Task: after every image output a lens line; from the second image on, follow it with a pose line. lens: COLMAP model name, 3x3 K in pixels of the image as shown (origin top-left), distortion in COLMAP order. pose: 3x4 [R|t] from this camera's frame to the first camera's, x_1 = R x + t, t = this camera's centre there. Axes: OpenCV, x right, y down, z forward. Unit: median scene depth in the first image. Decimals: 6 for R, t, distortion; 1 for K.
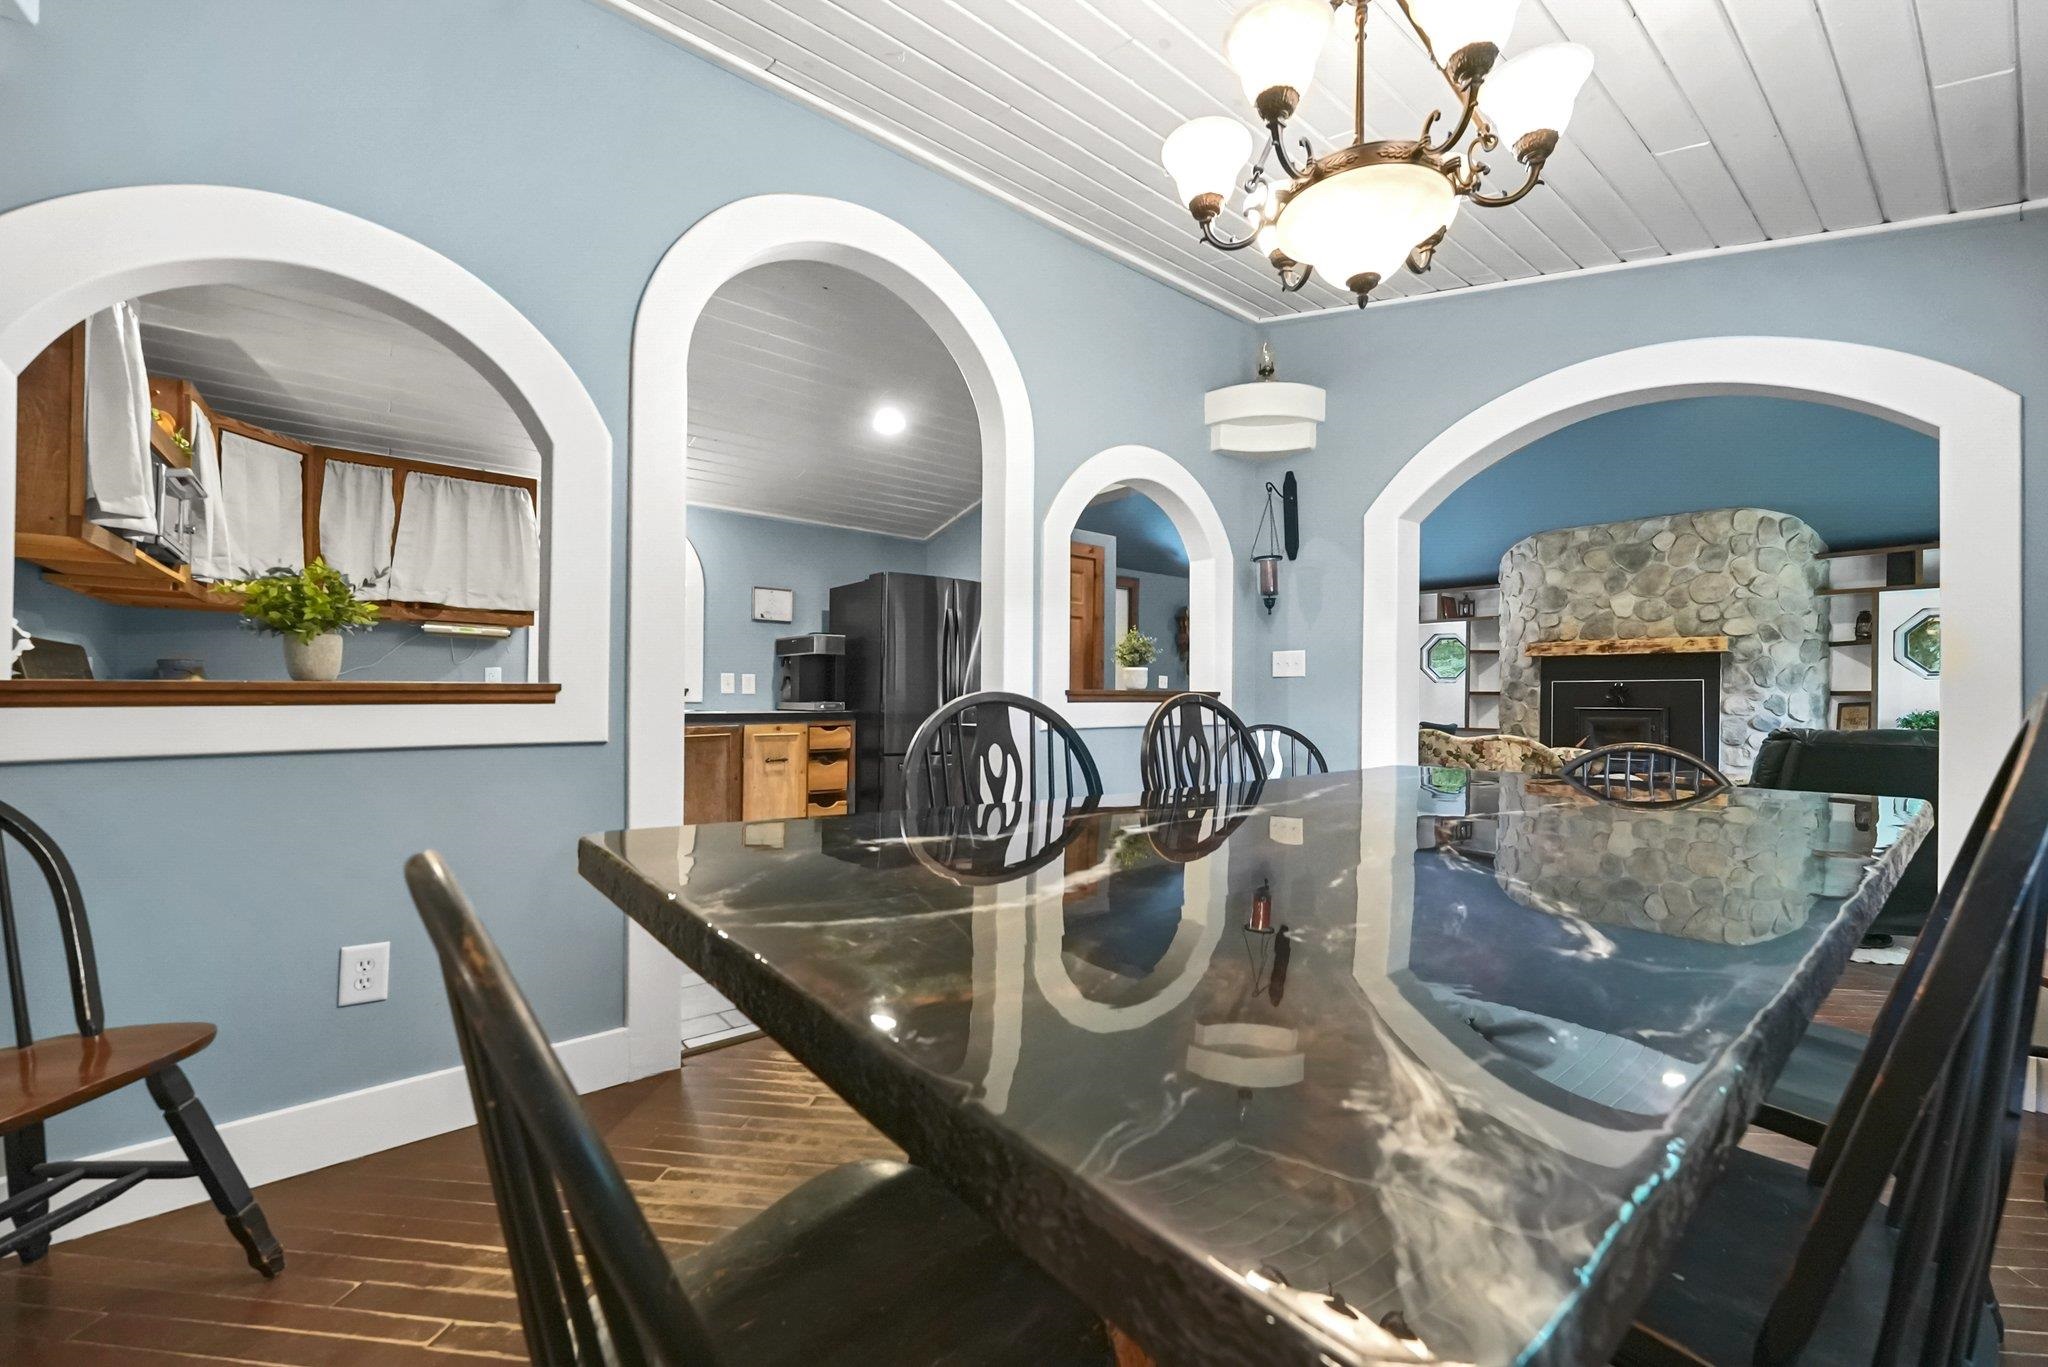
lens RADIAL K [[841.1, 0, 1027.6], [0, 841.1, 697.7], [0, 0, 1]] dist [0.000138, -0.000007]
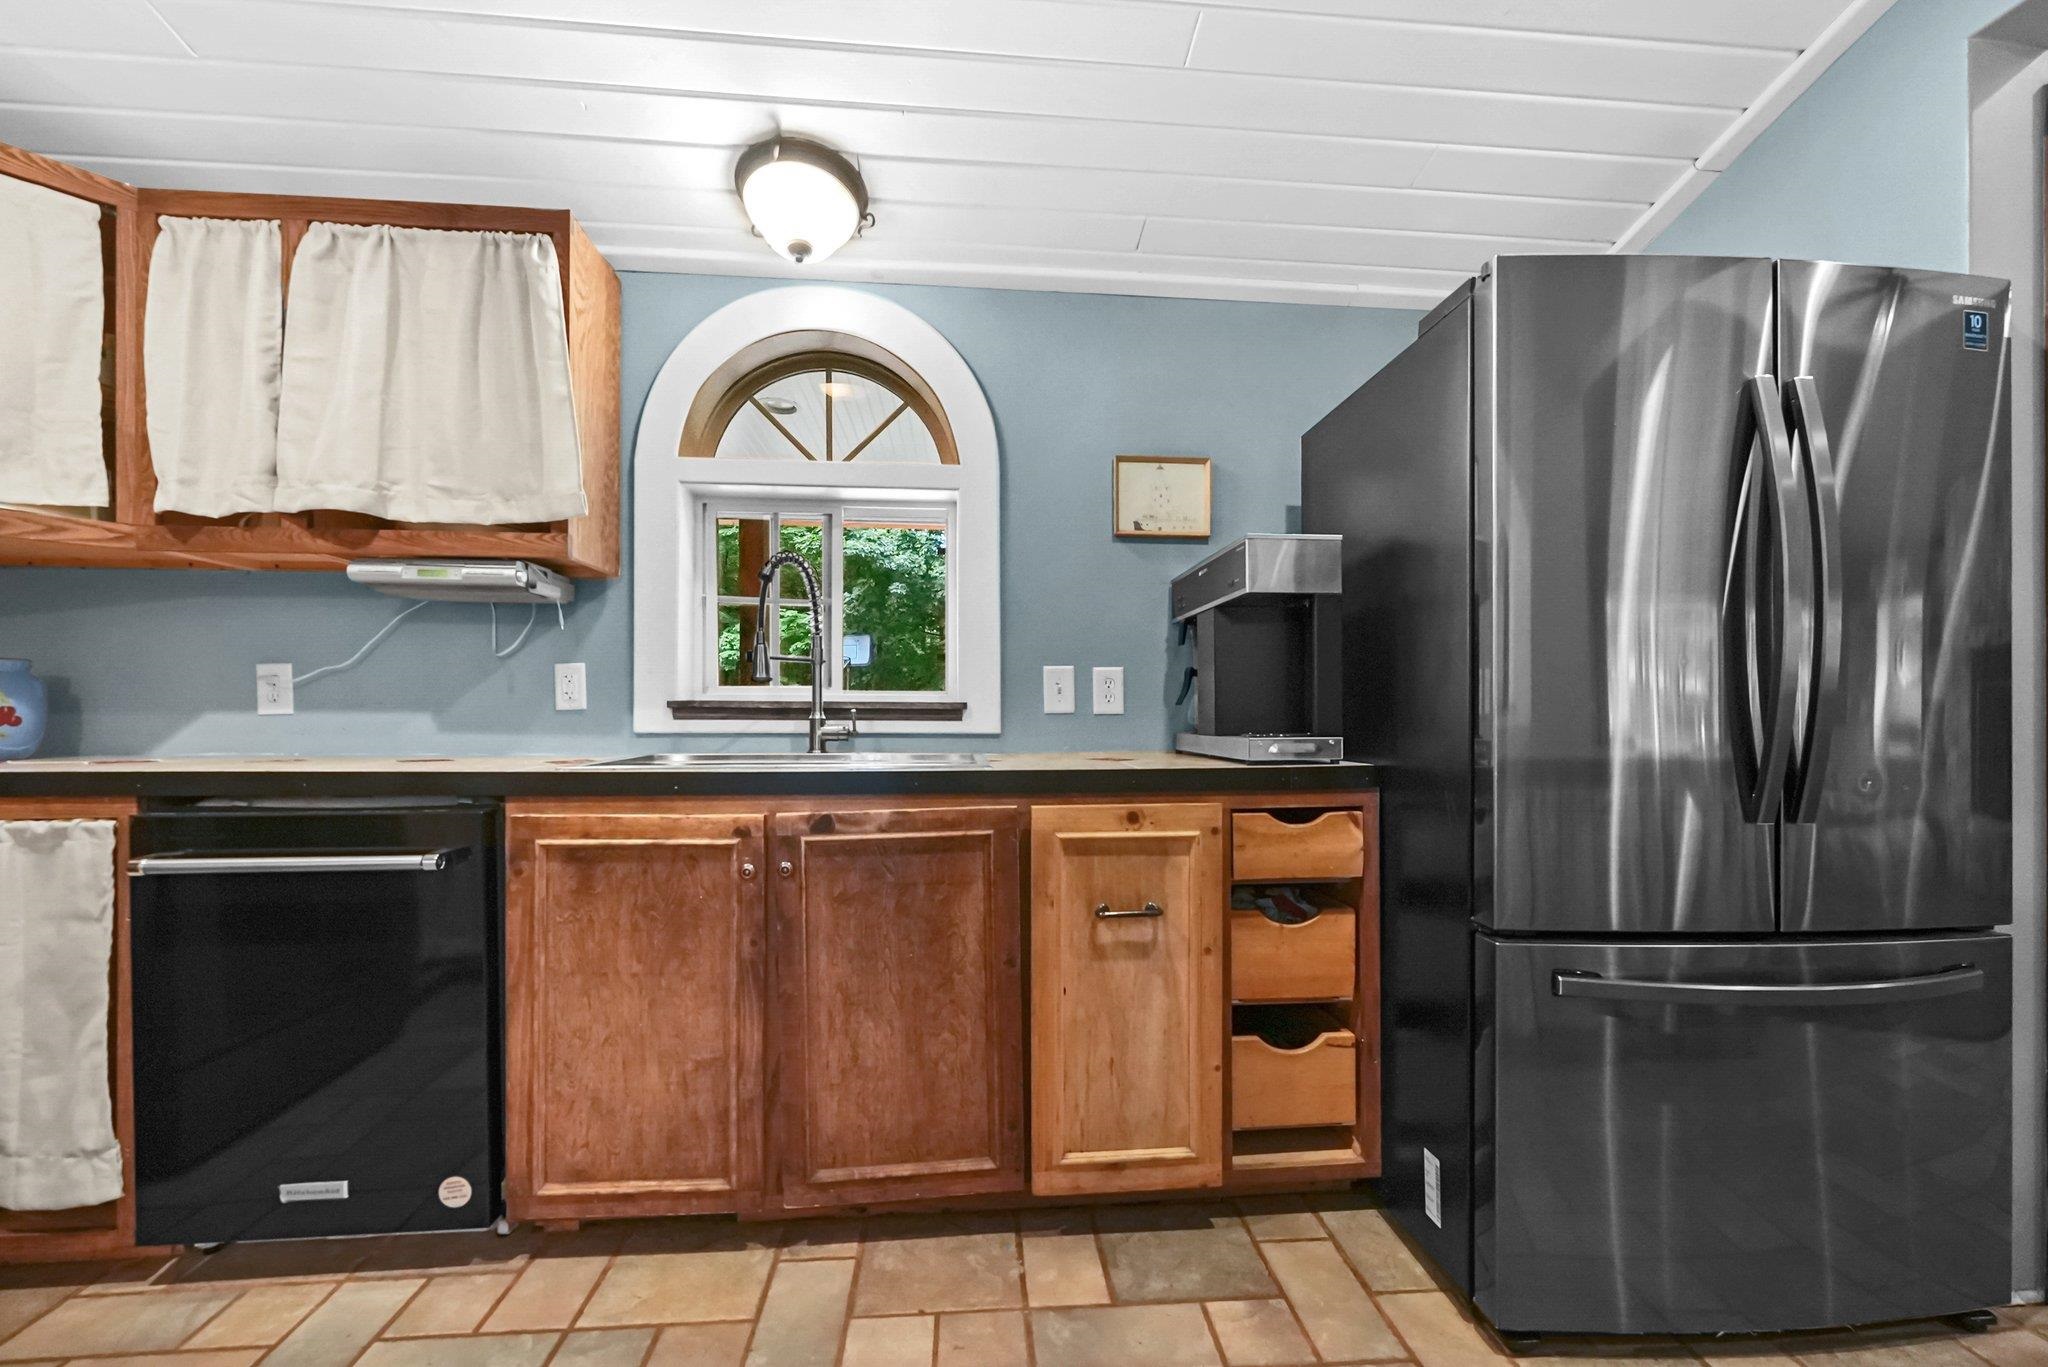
lens RADIAL K [[841.1, 0, 1027.6], [0, 841.1, 697.7], [0, 0, 1]] dist [0.000138, -0.000007]
pose [[0.822922, -0.014063, -0.567980, -0.134850], [0.004466, 0.999823, -0.018285, -0.005301], [0.568137, 0.012511, 0.822839, 0.673708]]
